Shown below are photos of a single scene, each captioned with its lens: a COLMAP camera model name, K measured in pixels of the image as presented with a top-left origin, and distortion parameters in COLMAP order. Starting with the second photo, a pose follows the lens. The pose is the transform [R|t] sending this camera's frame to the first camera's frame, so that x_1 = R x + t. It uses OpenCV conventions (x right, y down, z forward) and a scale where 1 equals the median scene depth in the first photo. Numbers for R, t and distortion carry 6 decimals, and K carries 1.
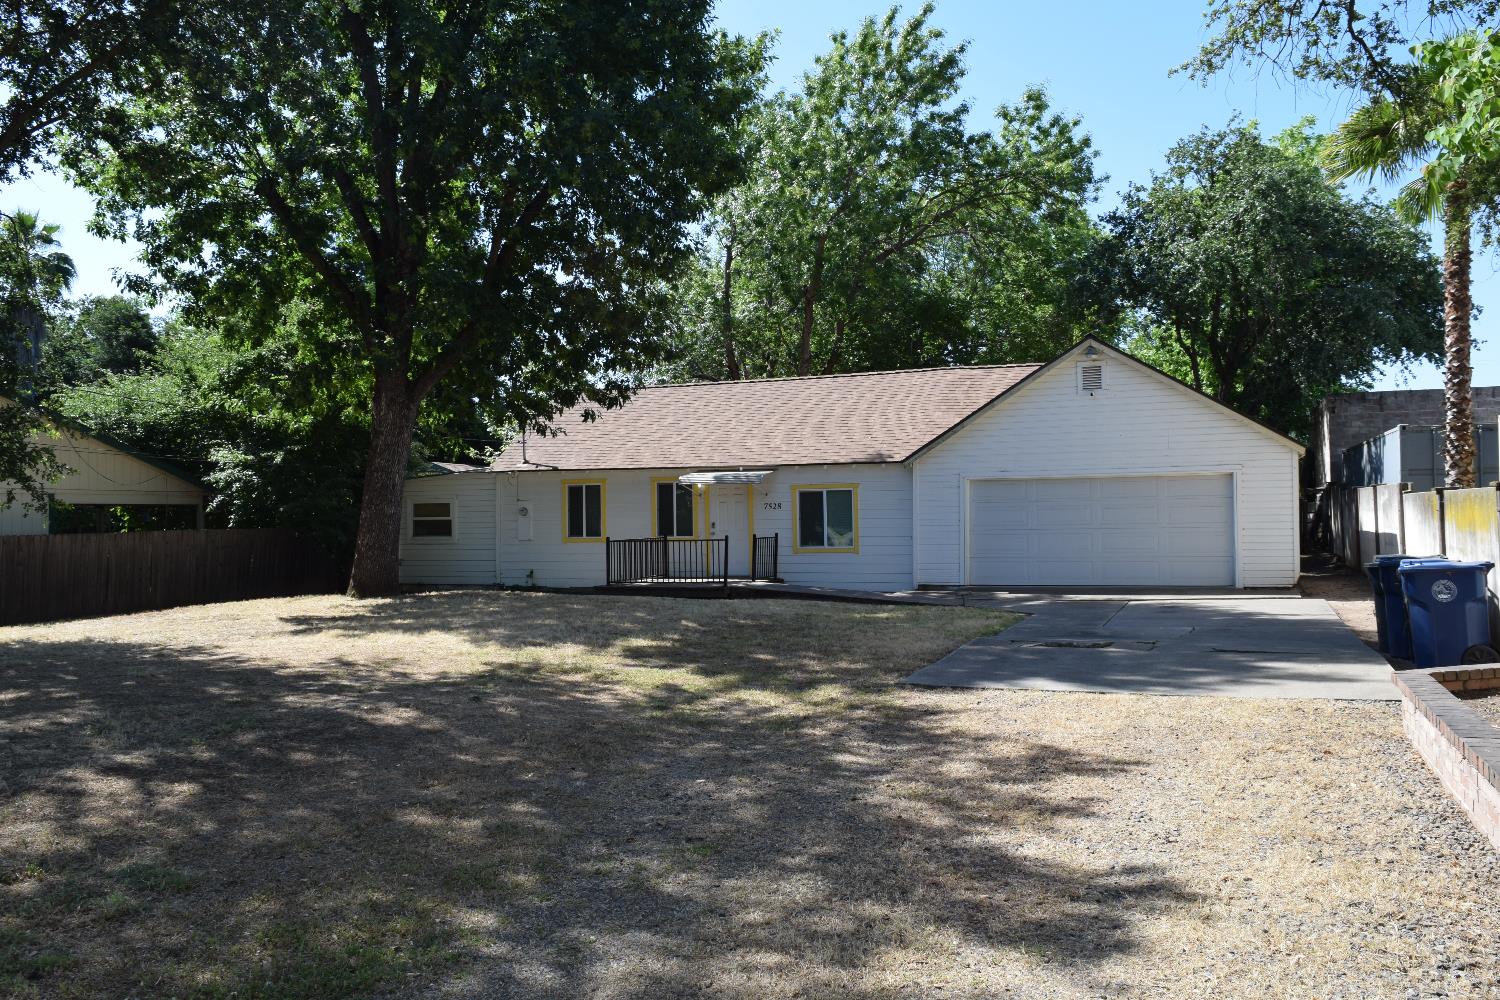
lens RADIAL K [[1160.0, 0, 748.0], [0, 1160.0, 492.6], [0, 0, 1]] dist [-0.019653, 0.012045]
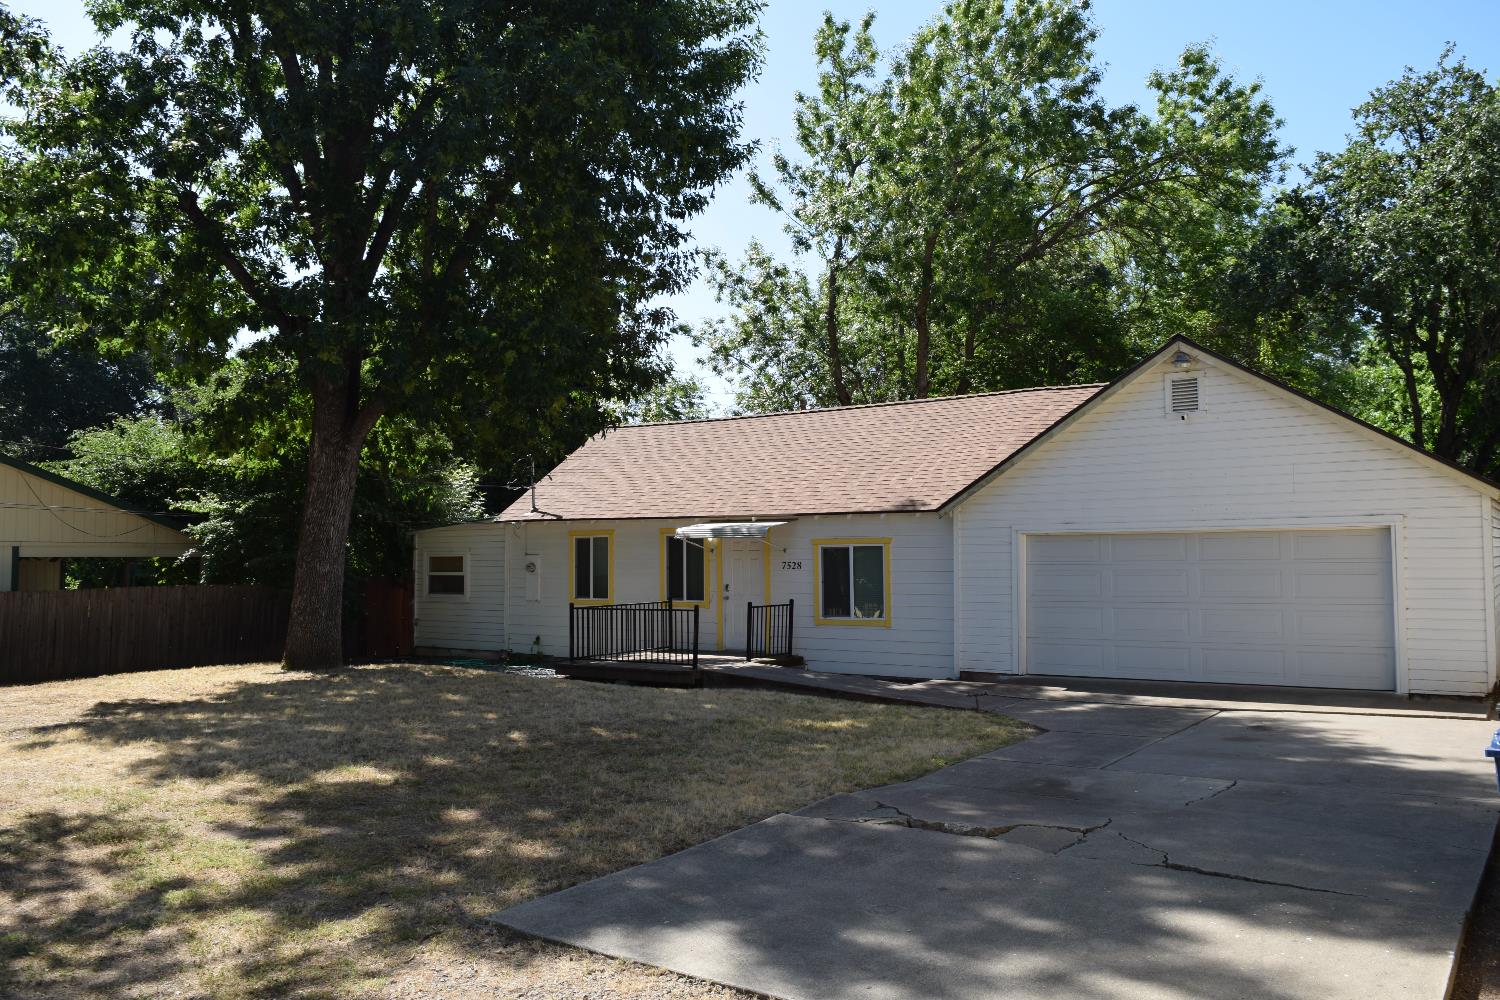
lens RADIAL K [[1160.0, 0, 748.0], [0, 1160.0, 492.6], [0, 0, 1]] dist [-0.019653, 0.012045]
pose [[0.975026, -0.005646, -0.222020, 0.151429], [-0.002146, 0.999391, -0.034843, -0.009442], [0.222082, 0.034449, 0.974419, 0.185870]]
